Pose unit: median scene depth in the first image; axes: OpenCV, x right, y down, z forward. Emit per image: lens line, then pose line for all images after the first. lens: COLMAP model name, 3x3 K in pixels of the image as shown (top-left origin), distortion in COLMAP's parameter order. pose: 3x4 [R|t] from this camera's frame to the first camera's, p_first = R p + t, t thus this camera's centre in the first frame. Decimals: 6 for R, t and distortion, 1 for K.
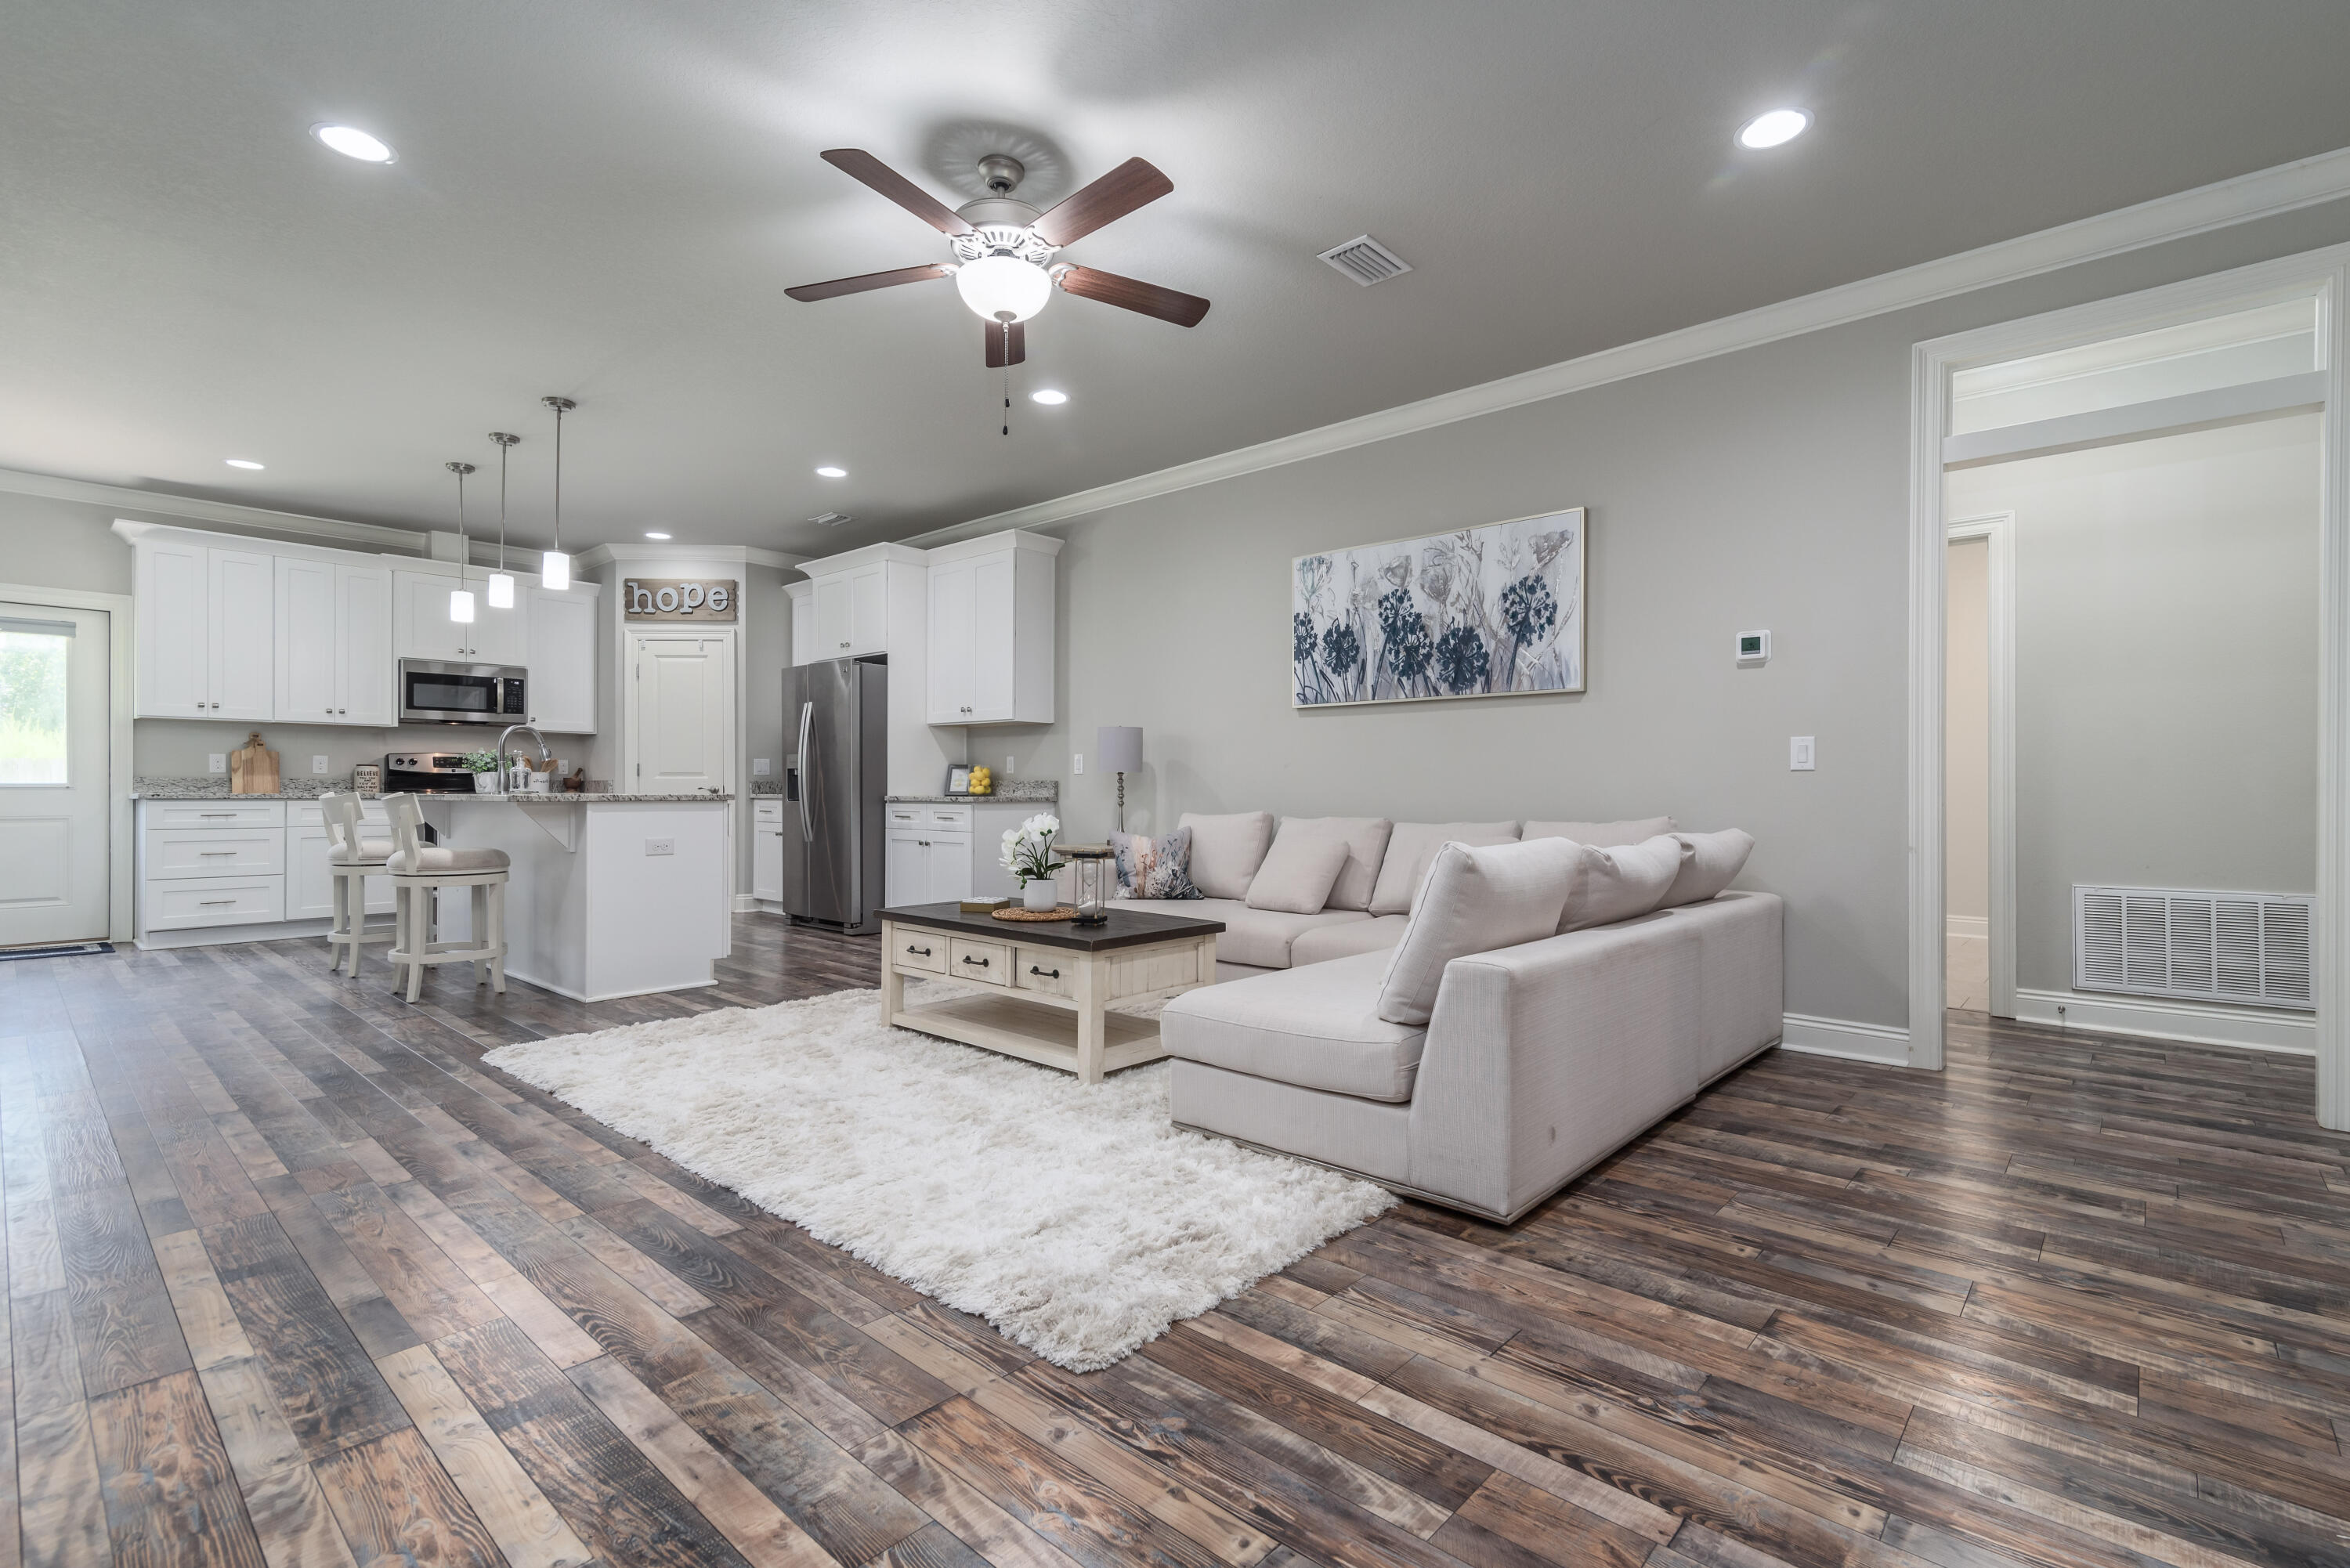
lens RADIAL K [[1060.4, 0, 1215.9], [0, 1060.4, 788.9], [0, 0, 1]] dist [0.015603, 0.000253]
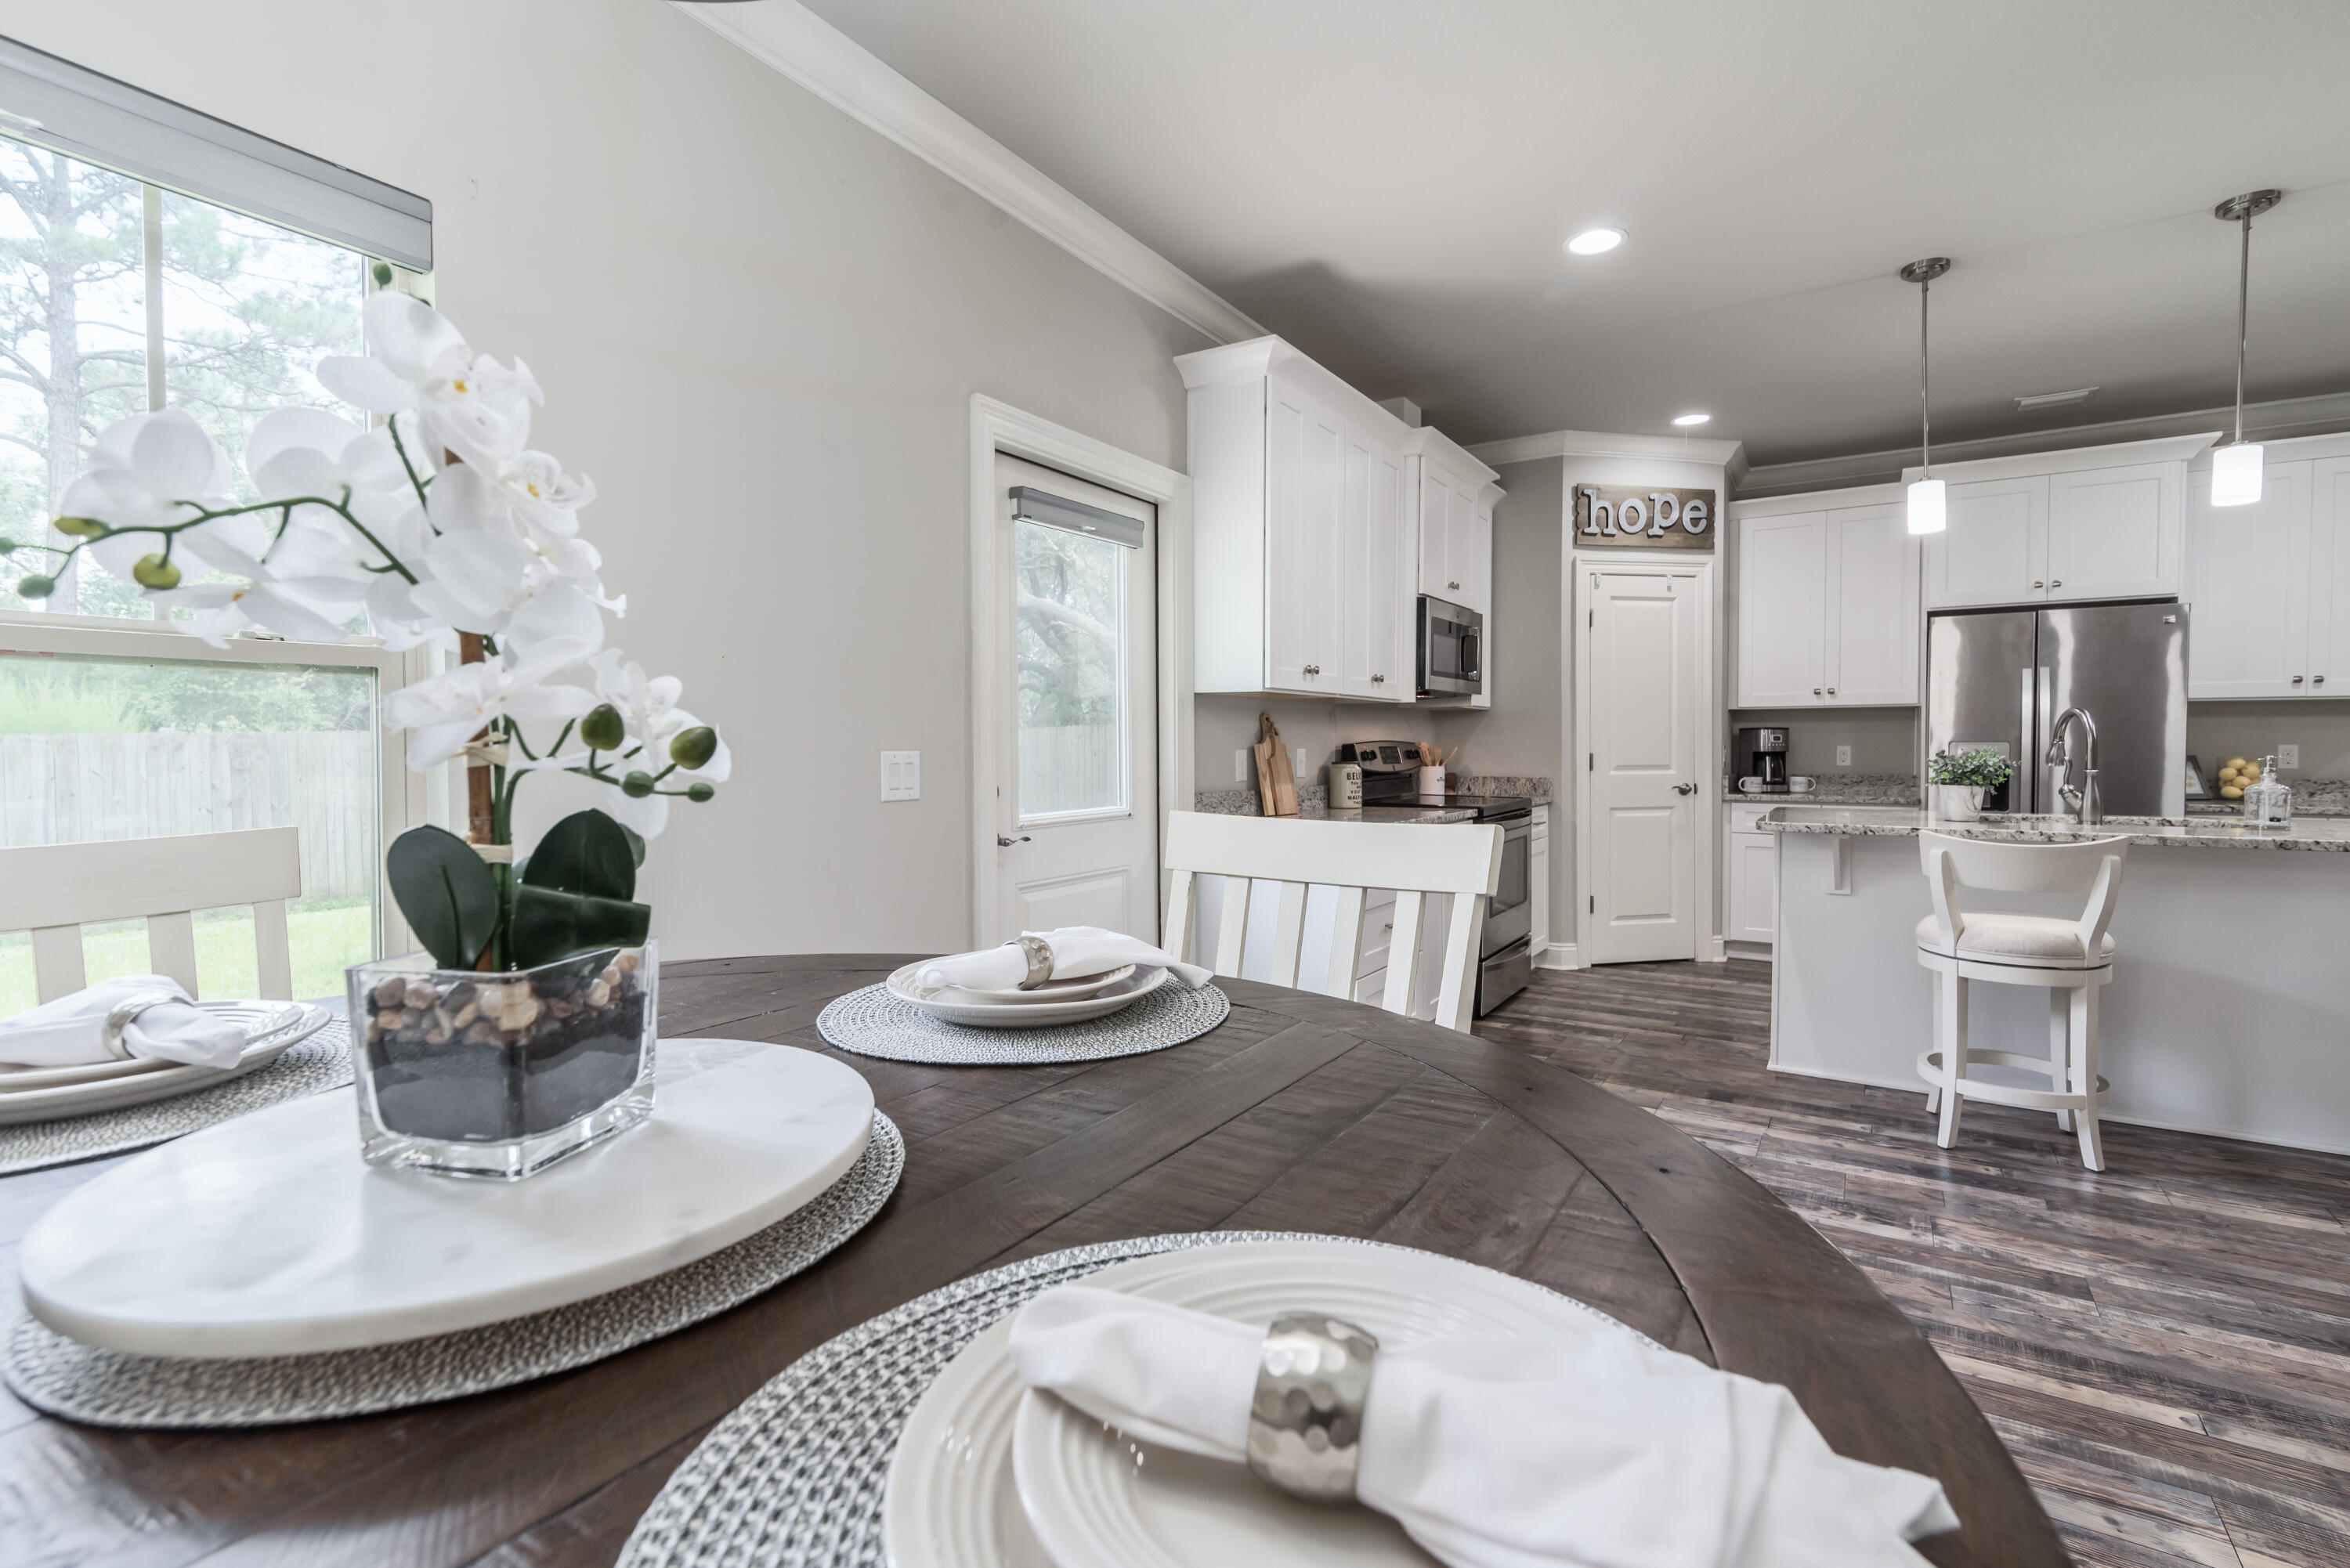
lens RADIAL K [[1069.3, 0, 1175.0], [0, 1069.3, 784.0], [0, 0, 1]] dist [0.014674, 0.000109]
pose [[0.977764, -0.028685, 0.207735, -1.541680], [0.027713, 0.999587, 0.007587, -0.029462], [-0.207867, -0.001661, 0.978156, 0.620655]]
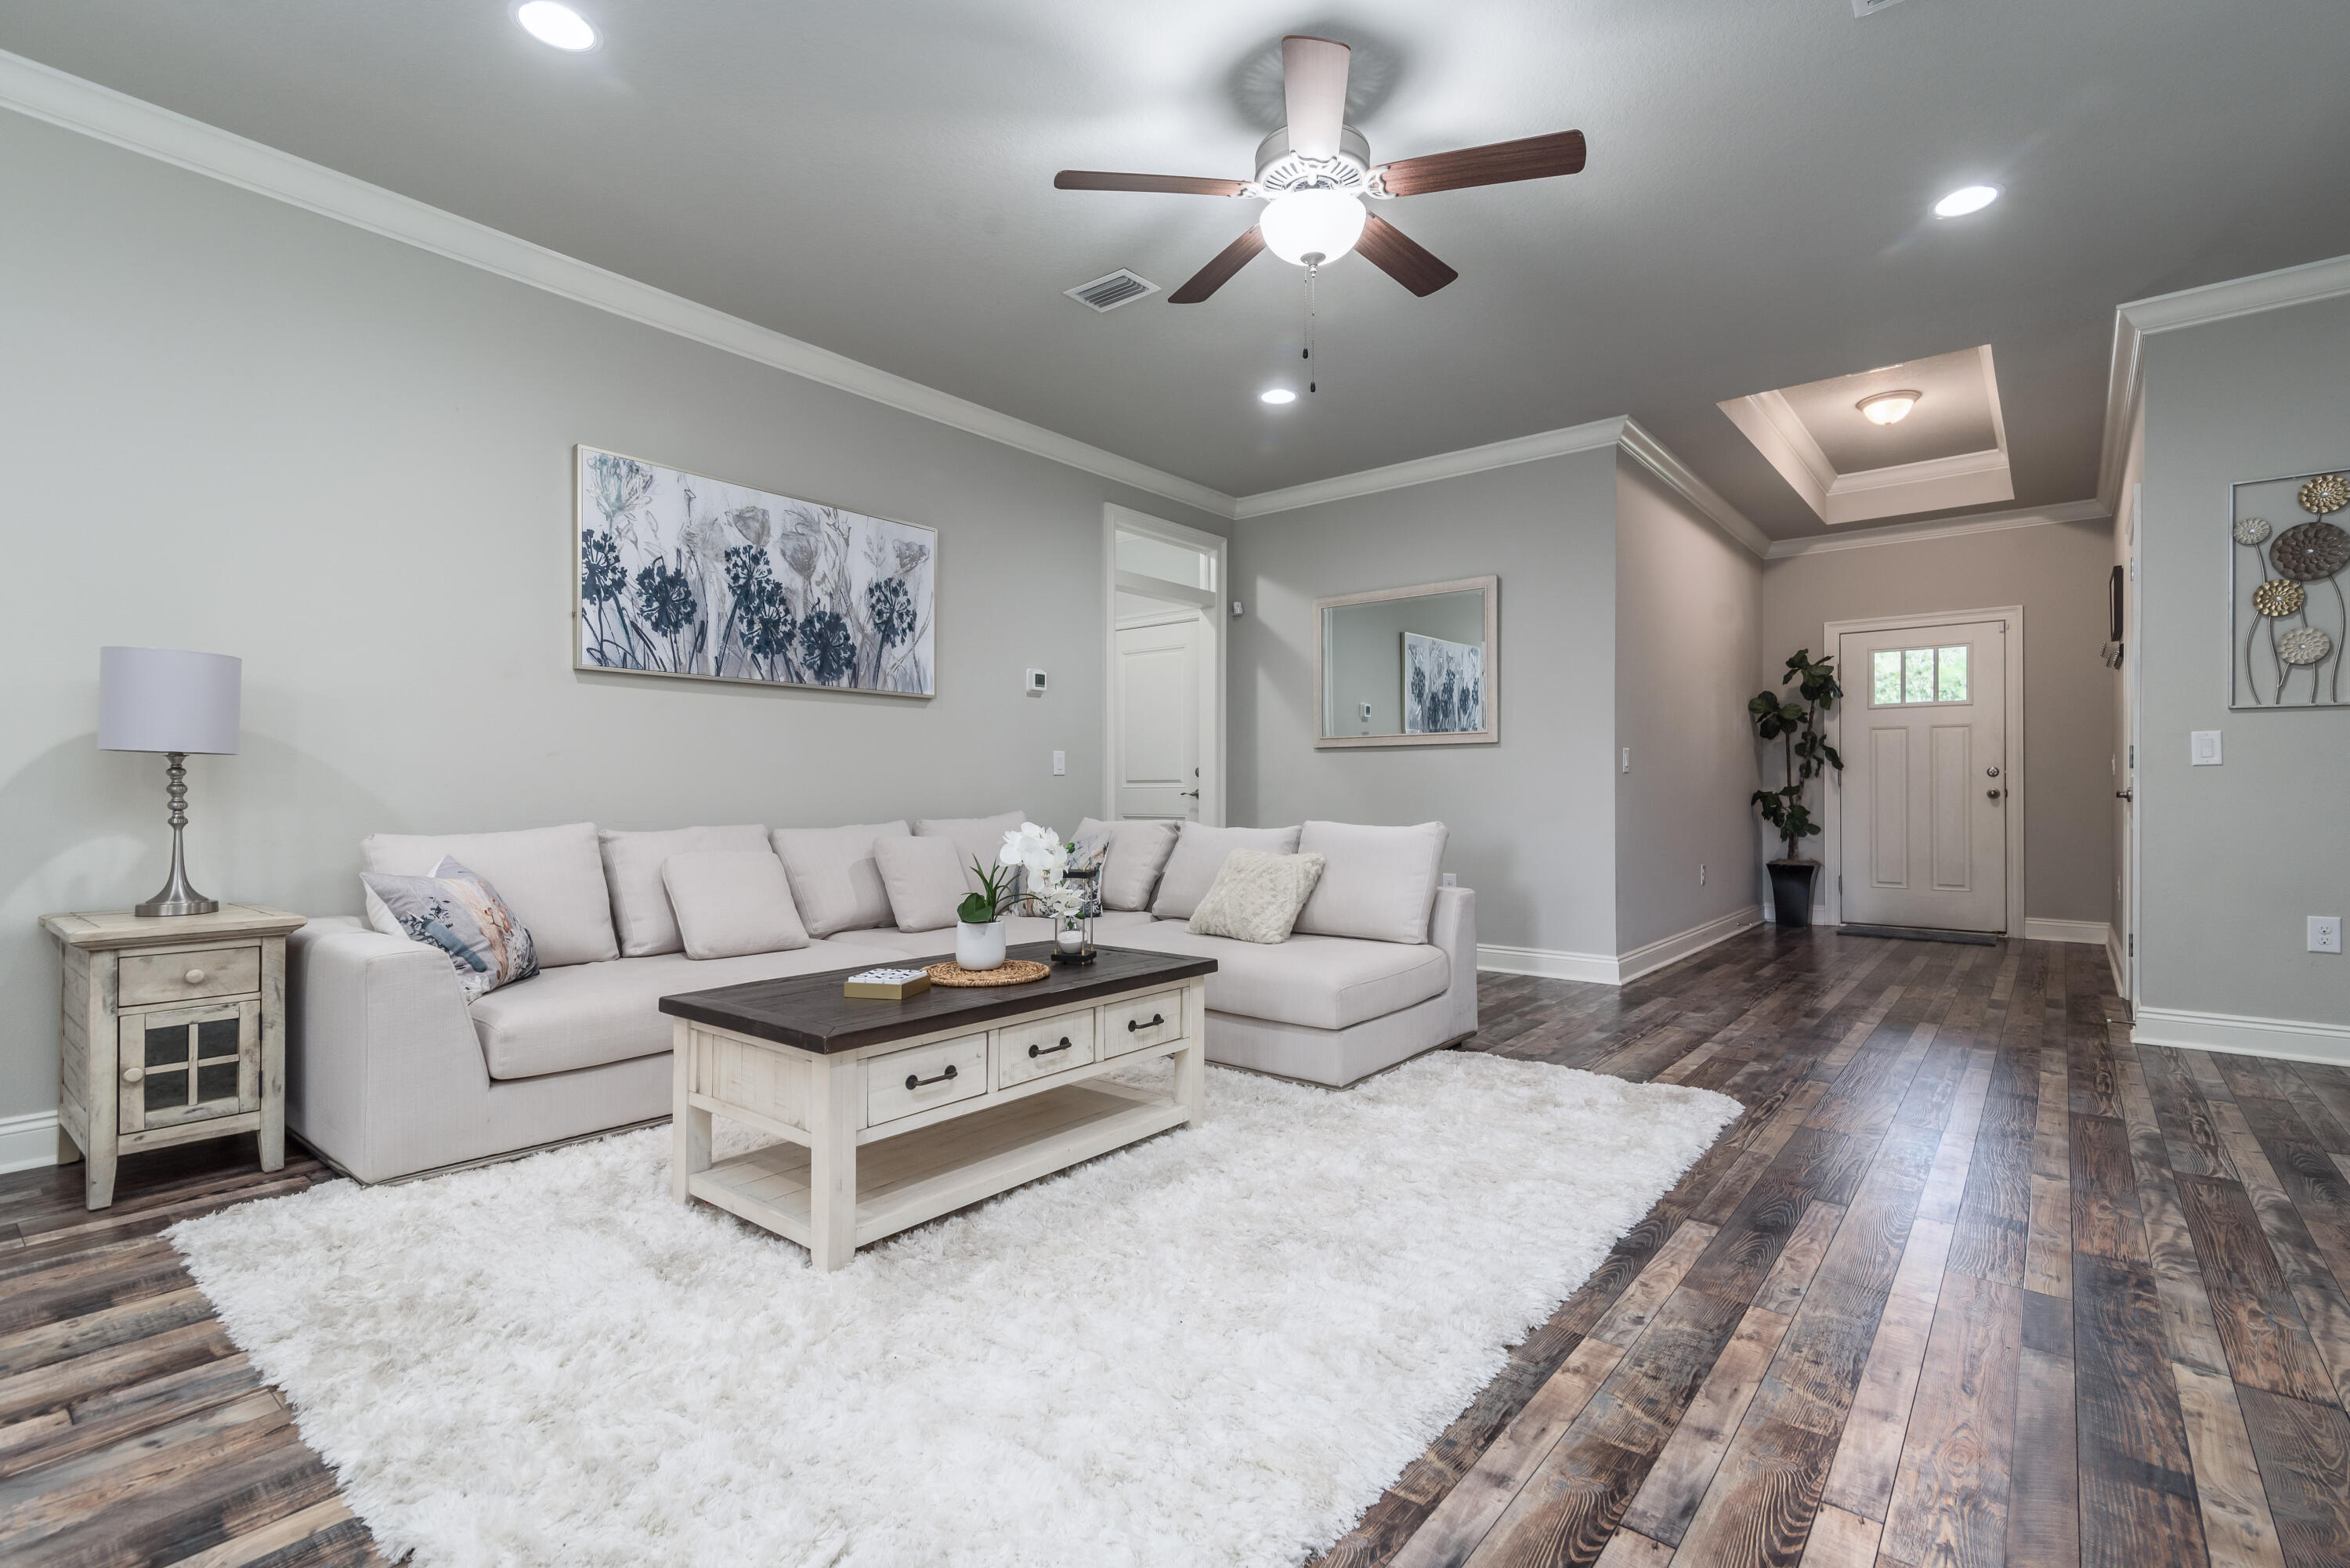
lens RADIAL K [[1069.3, 0, 1175.0], [0, 1069.3, 784.0], [0, 0, 1]] dist [0.014674, 0.000109]
pose [[-0.029952, 0.003704, 0.999544, -0.678822], [0.000988, 0.999993, -0.003676, -0.000344], [-0.999551, 0.000877, -0.029955, 0.708378]]
